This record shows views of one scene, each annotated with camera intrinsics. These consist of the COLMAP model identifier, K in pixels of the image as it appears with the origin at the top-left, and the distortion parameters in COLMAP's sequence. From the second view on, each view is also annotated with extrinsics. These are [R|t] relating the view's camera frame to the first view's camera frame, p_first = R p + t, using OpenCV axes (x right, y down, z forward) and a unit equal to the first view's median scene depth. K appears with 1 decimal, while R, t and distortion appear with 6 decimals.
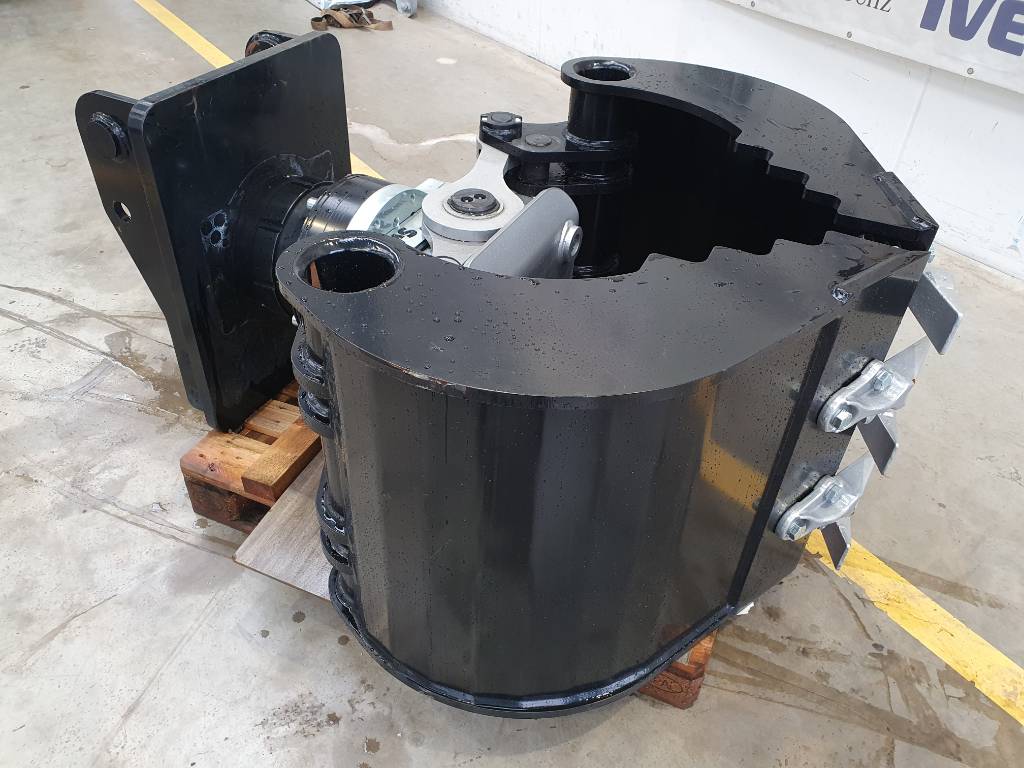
lens RADIAL K [[799.3, 0, 505.6], [0, 799.3, 393.1], [0, 0, 1]] dist [0.011455, 0.008721]
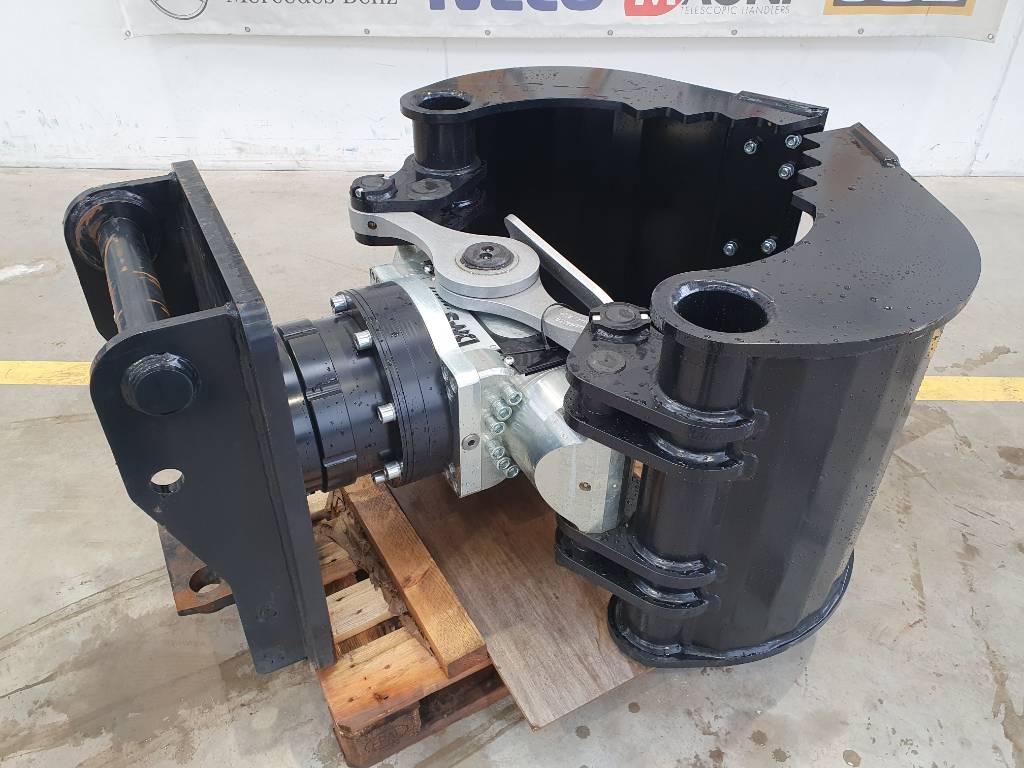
lens RADIAL K [[799.3, 0, 505.6], [0, 799.3, 393.1], [0, 0, 1]] dist [0.011455, 0.008721]
pose [[0.593462, -0.516844, 0.616989, -0.671990], [0.522339, 0.830538, 0.193309, -0.263004], [-0.612343, 0.207556, 0.762861, 0.275237]]
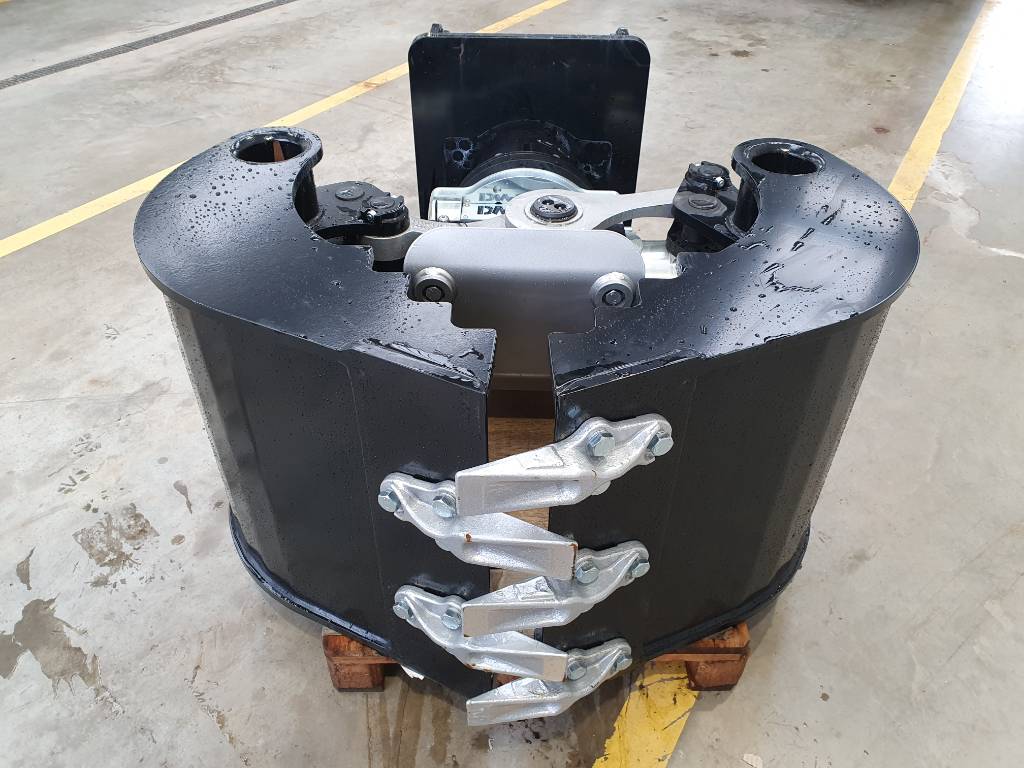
lens RADIAL K [[801.4, 0, 511.0], [0, 801.4, 391.9], [0, 0, 1]] dist [0.009613, 0.001509]
pose [[0.425398, 0.555813, -0.714219, 0.778647], [-0.573072, 0.776241, 0.262750, -0.281657], [0.700446, 0.297525, 0.648732, 0.337072]]
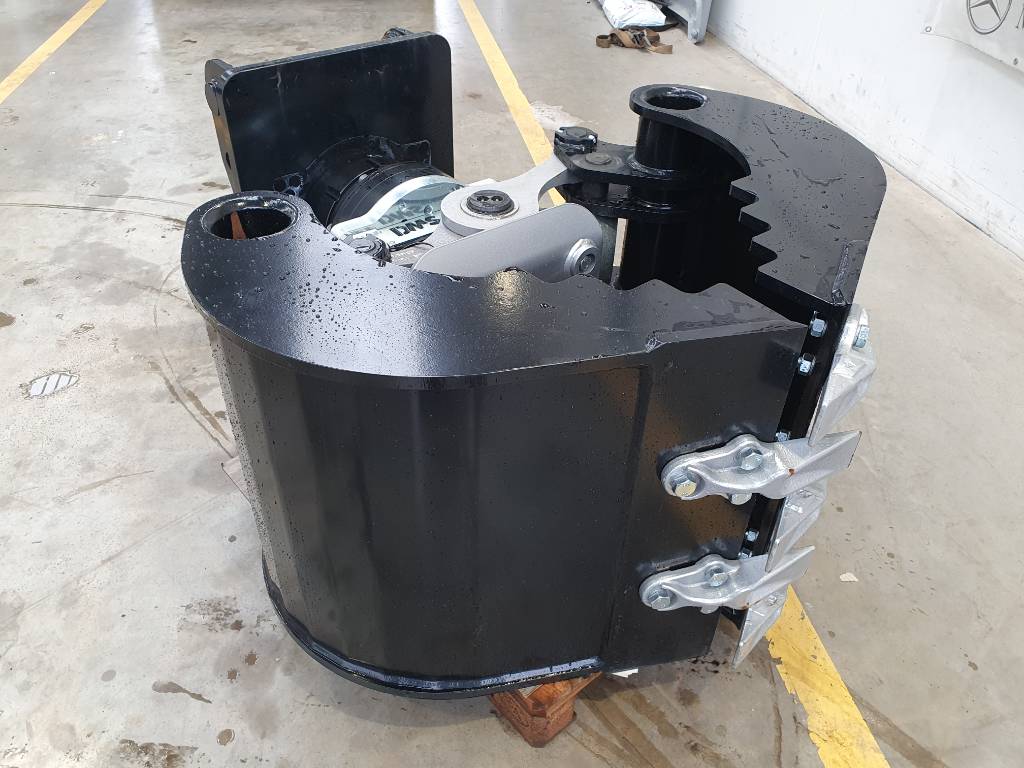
lens RADIAL K [[802.7, 0, 502.4], [0, 802.7, 386.2], [0, 0, 1]] dist [0.006057, 0.010632]
pose [[0.901413, 0.250025, -0.353470, 0.385559], [-0.262232, 0.964906, 0.013780, -0.024999], [0.344511, 0.080270, 0.935344, 0.044176]]
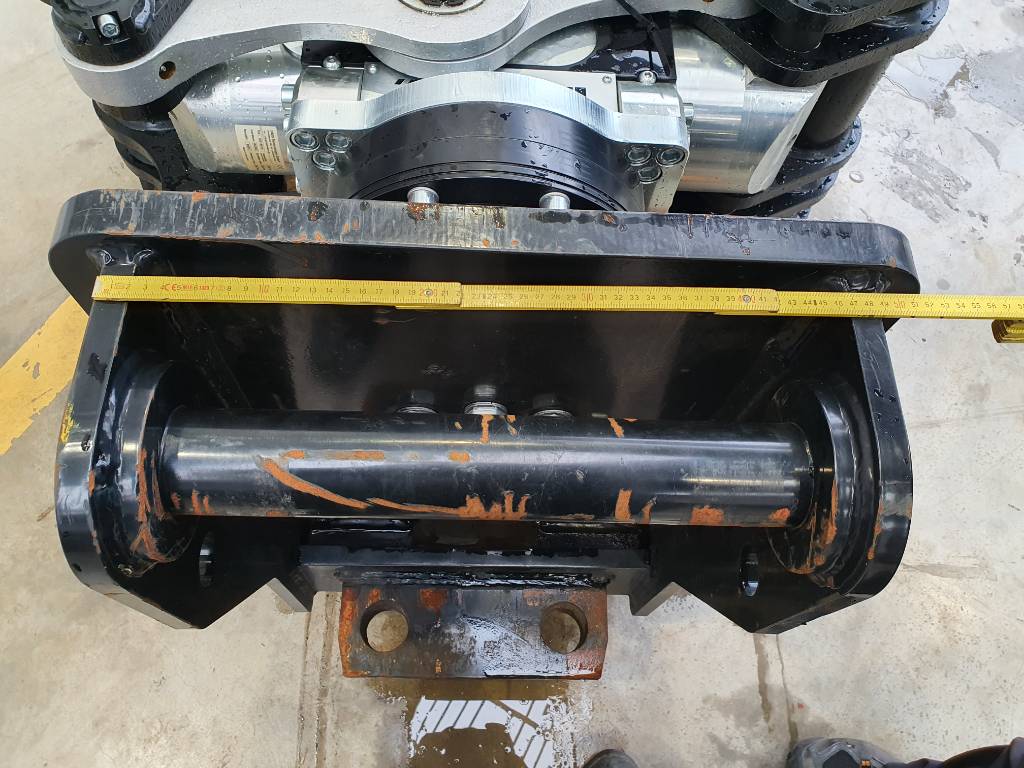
lens RADIAL K [[807.6, 0, 512.5], [0, 807.6, 375.9], [0, 0, 1]] dist [0.004810, 0.012022]
pose [[-0.442960, -0.835737, 0.324547, -0.458321], [0.509186, 0.063434, 0.858316, -0.646873], [-0.737913, 0.545454, 0.397446, 0.852786]]
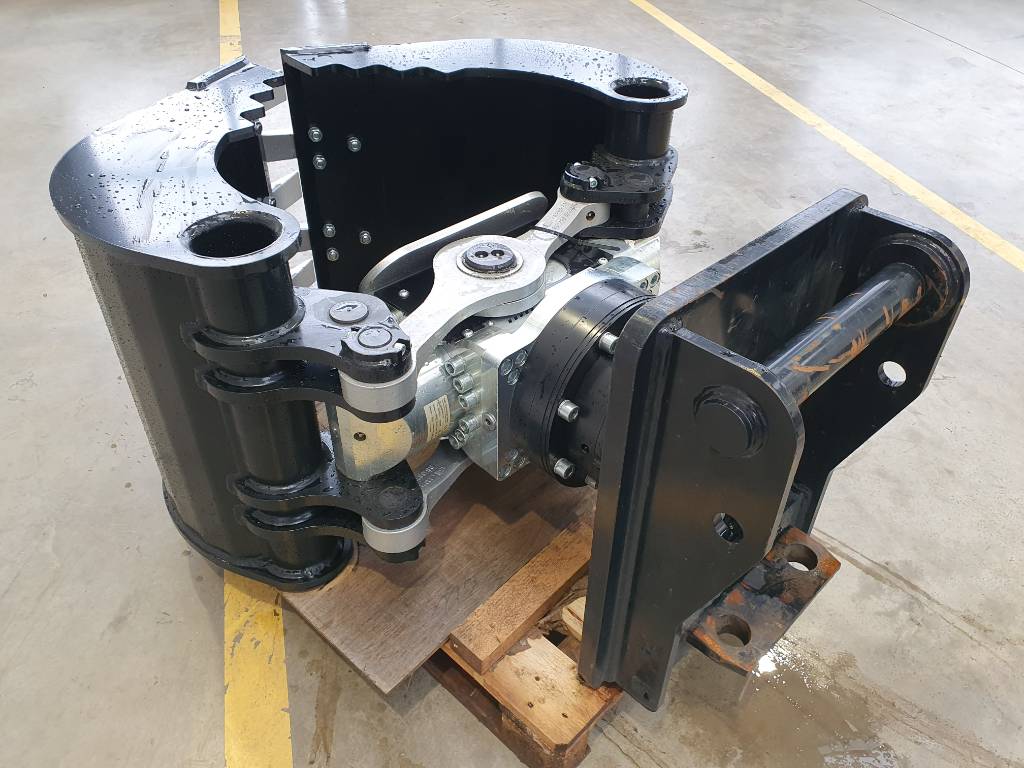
lens RADIAL K [[798.1, 0, 522.7], [0, 798.1, 384.7], [0, 0, 1]] dist [0.006795, 0.007324]
pose [[-0.947851, -0.242064, 0.207323, -0.284797], [0.153910, 0.221976, 0.962828, -1.021604], [-0.279087, 0.944527, -0.173144, 1.223374]]
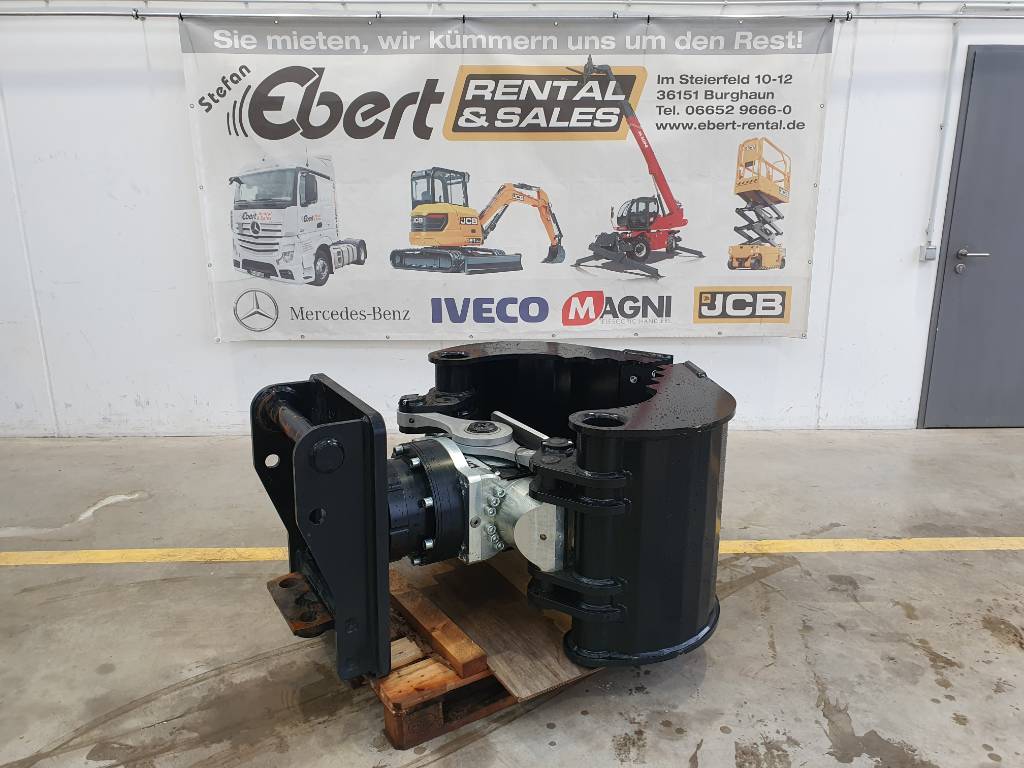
lens RADIAL K [[798.1, 0, 522.7], [0, 798.1, 384.7], [0, 0, 1]] dist [0.006795, 0.007324]
pose [[0.540521, -0.238624, 0.806781, -1.243762], [0.541167, 0.832843, -0.116234, -0.073657], [-0.644186, 0.499430, 0.579305, -0.052471]]
